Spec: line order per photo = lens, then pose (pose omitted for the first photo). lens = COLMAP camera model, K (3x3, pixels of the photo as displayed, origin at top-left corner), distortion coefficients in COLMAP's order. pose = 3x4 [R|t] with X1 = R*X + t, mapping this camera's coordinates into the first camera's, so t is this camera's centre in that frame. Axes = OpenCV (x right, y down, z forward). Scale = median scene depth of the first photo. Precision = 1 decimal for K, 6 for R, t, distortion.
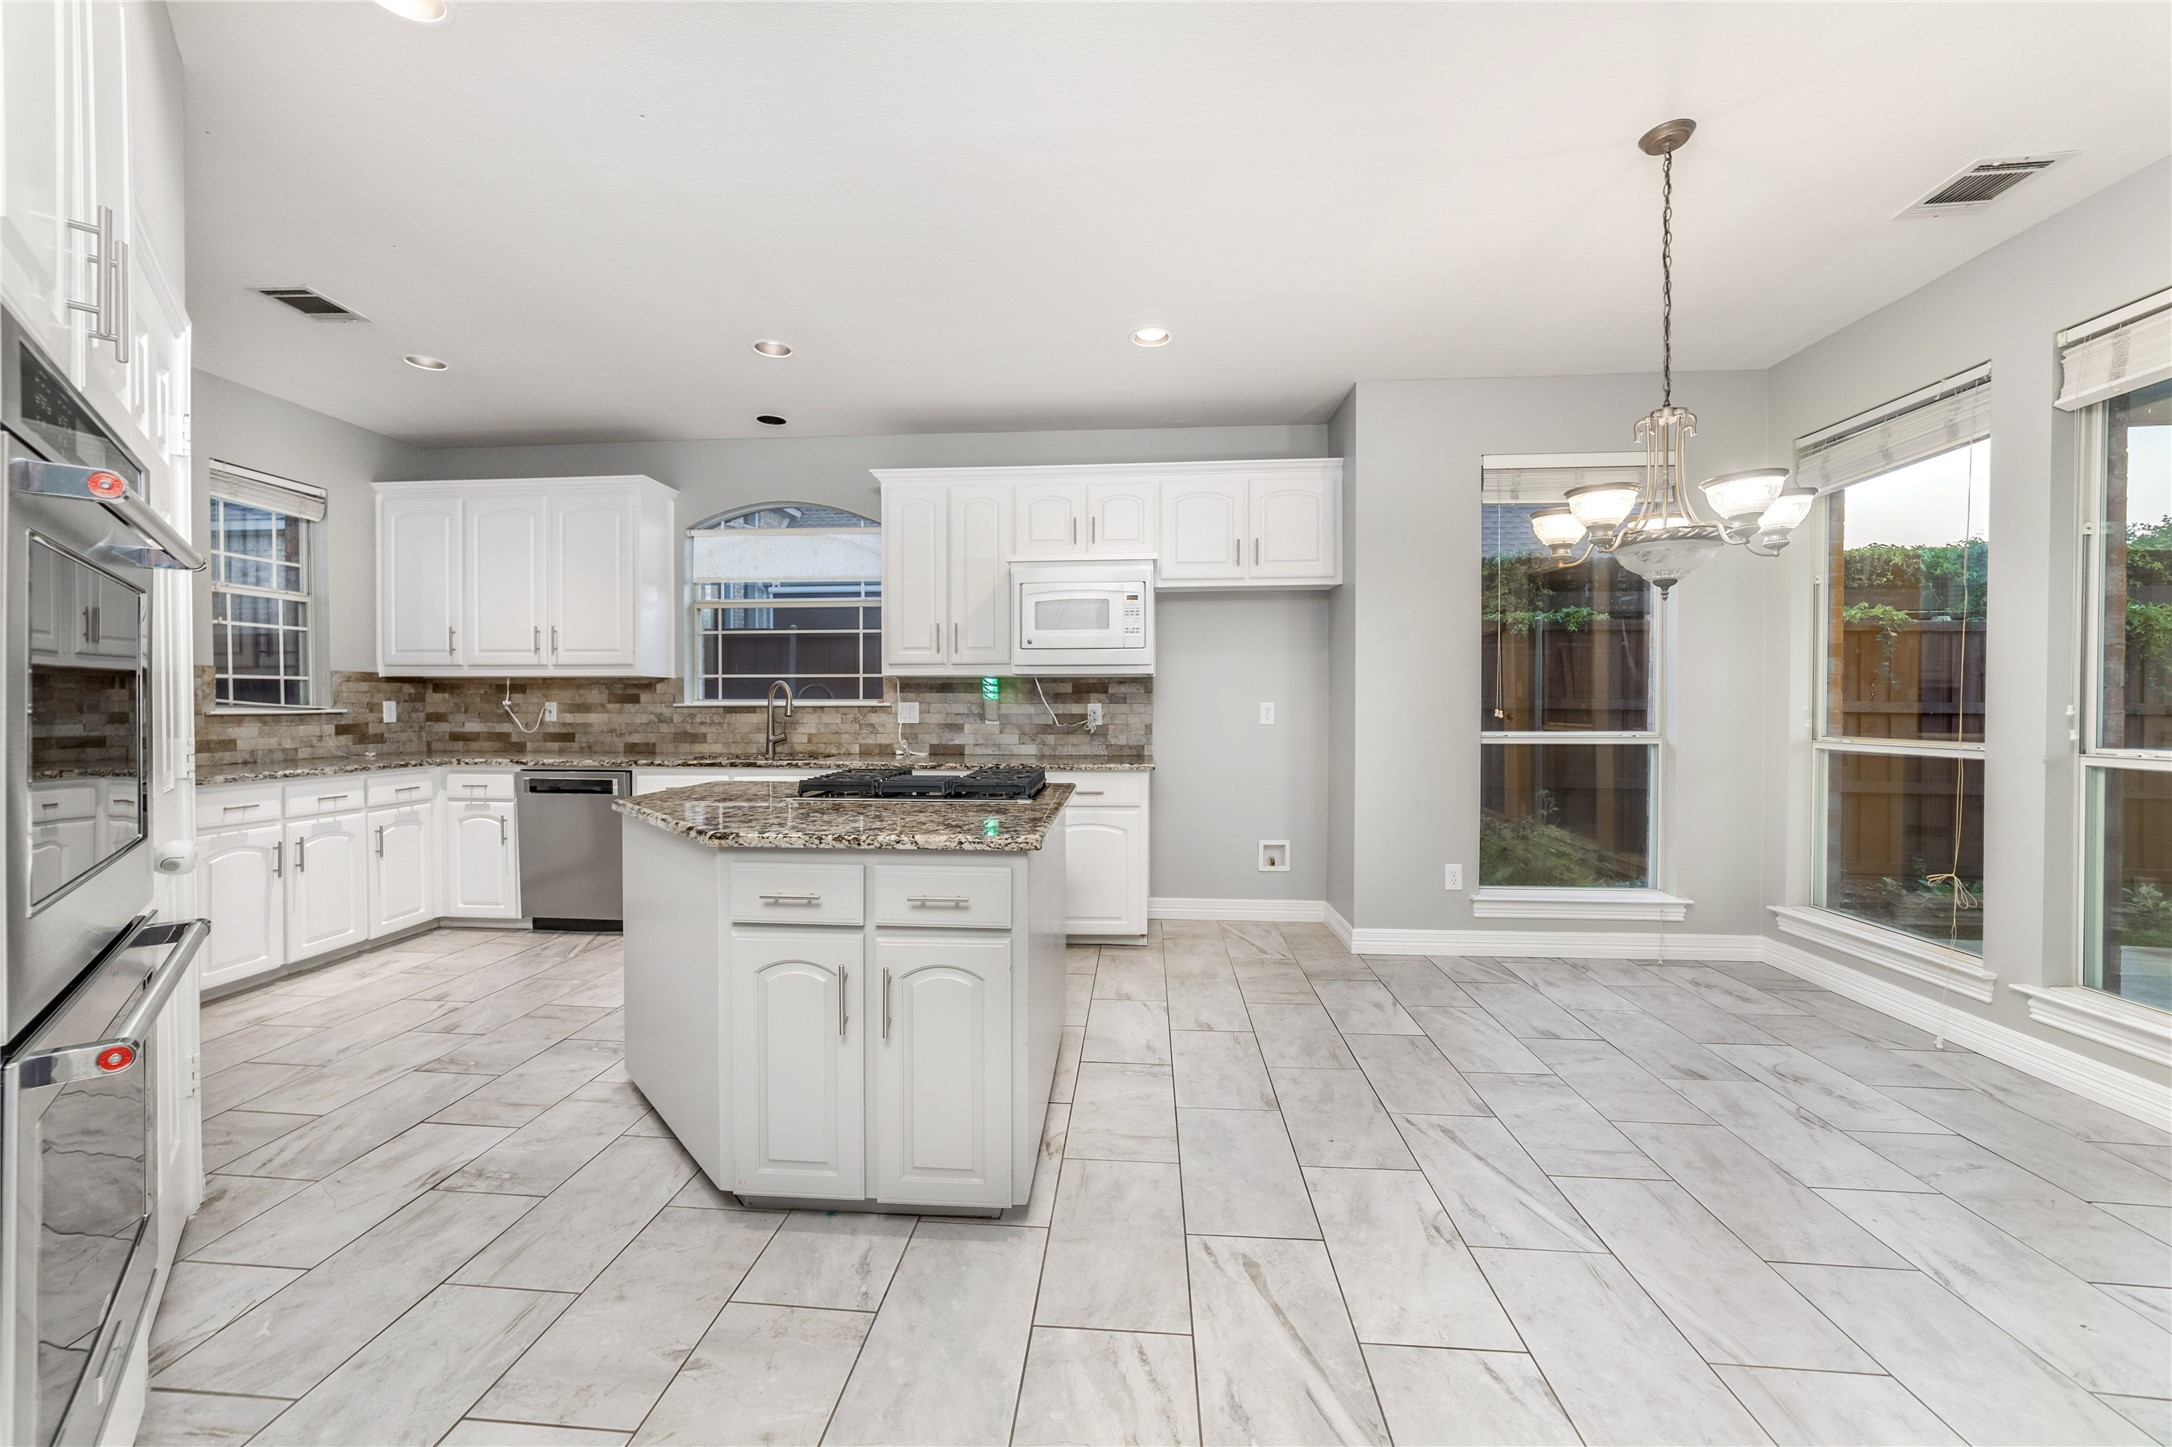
lens RADIAL K [[854.1, 0, 1103.6], [0, 854.1, 715.4], [0, 0, 1]] dist [-0.014298, 0.005538]
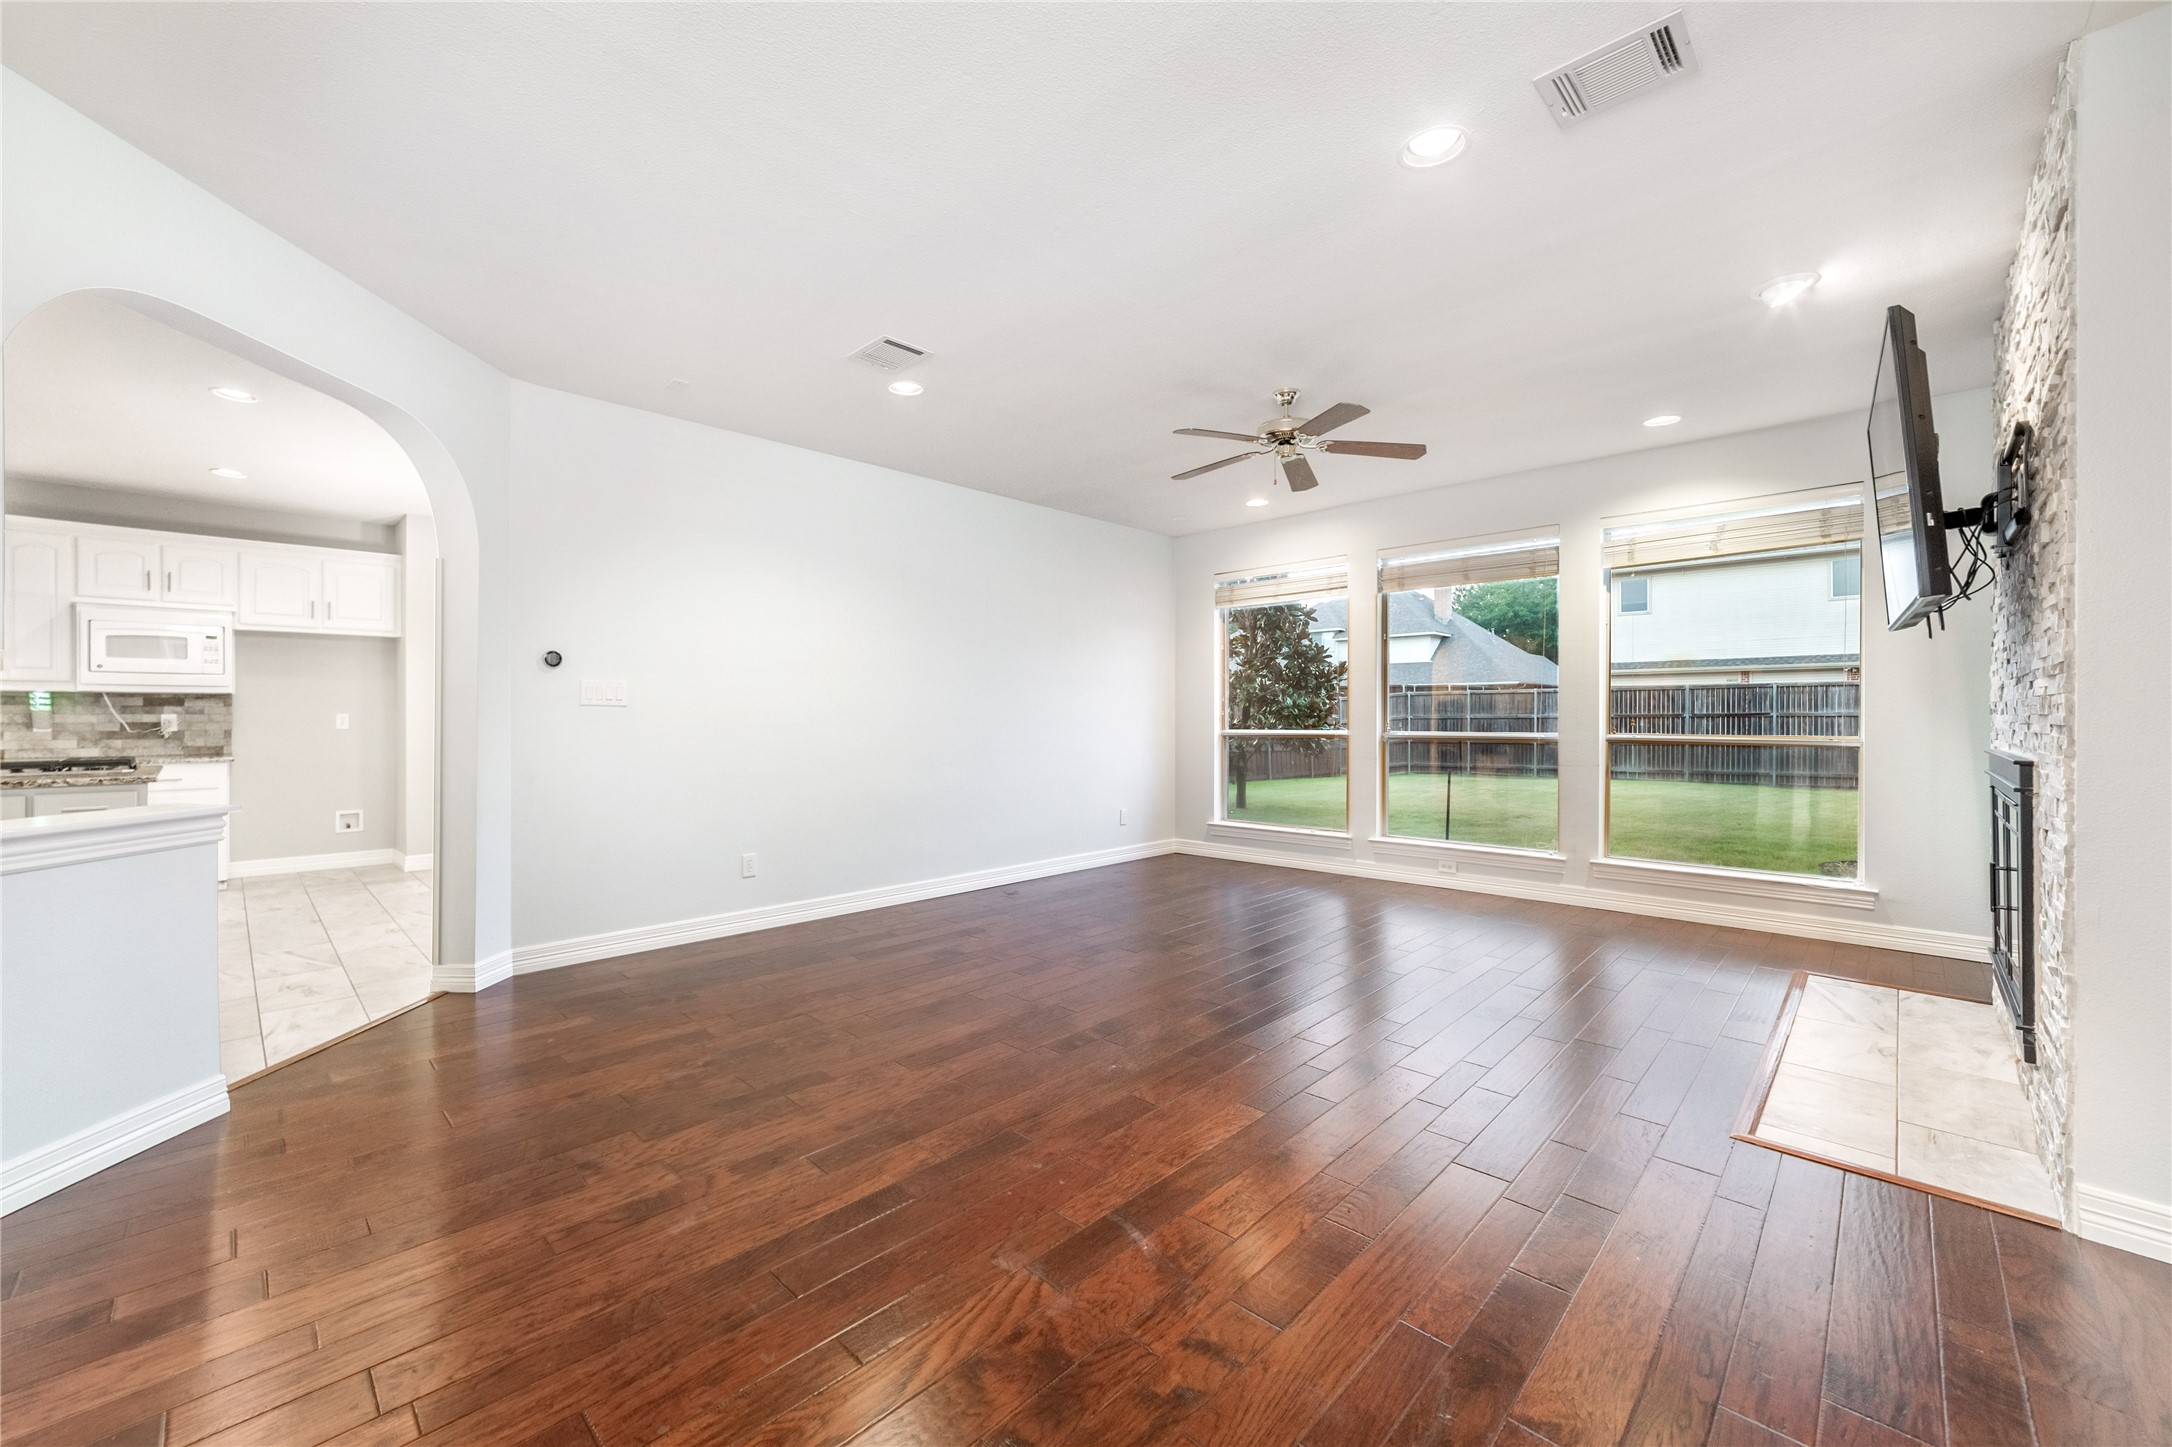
lens RADIAL K [[854.1, 0, 1051.4], [0, 854.1, 719.9], [0, 0, 1]] dist [-0.014298, 0.005538]
pose [[0.671791, -0.003317, 0.740733, -0.071647], [0.010502, 0.999932, -0.005048, 0.017369], [-0.740666, 0.011170, 0.671780, -0.958128]]
